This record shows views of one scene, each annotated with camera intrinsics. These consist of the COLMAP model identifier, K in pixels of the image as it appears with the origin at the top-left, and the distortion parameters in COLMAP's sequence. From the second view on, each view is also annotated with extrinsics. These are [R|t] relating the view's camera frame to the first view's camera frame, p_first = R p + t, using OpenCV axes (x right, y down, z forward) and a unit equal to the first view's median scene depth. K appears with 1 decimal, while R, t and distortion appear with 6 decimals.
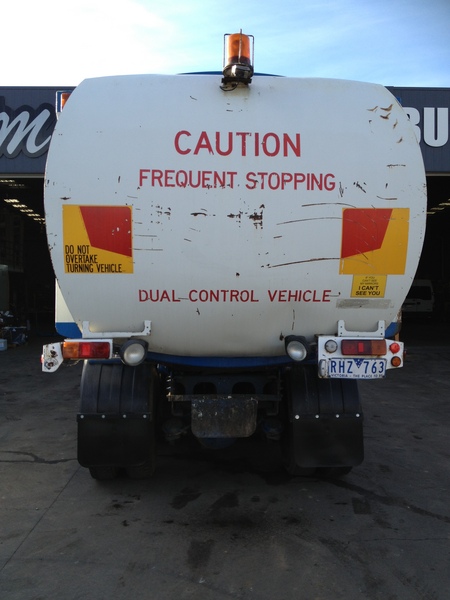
lens RADIAL K [[586.2, 0, 225.0], [0, 586.2, 300.0], [0, 0, 1]] dist [0.165151, -0.417557]
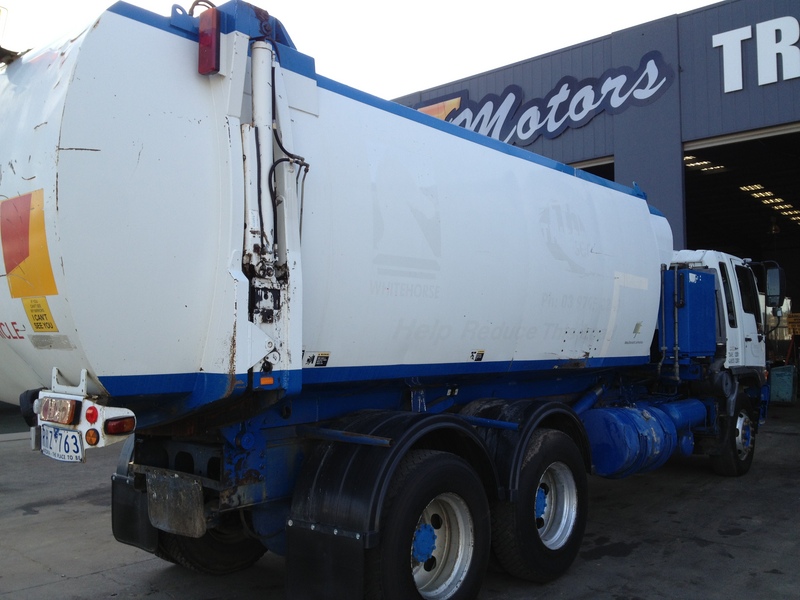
lens RADIAL K [[781.5, 0, 400.0], [0, 781.5, 300.0], [0, 0, 1]] dist [0.165151, -0.417557]
pose [[0.705617, -0.033892, -0.707783, 0.873379], [-0.003089, 0.998699, -0.050902, 0.002714], [0.708587, 0.038103, 0.704594, 0.513683]]
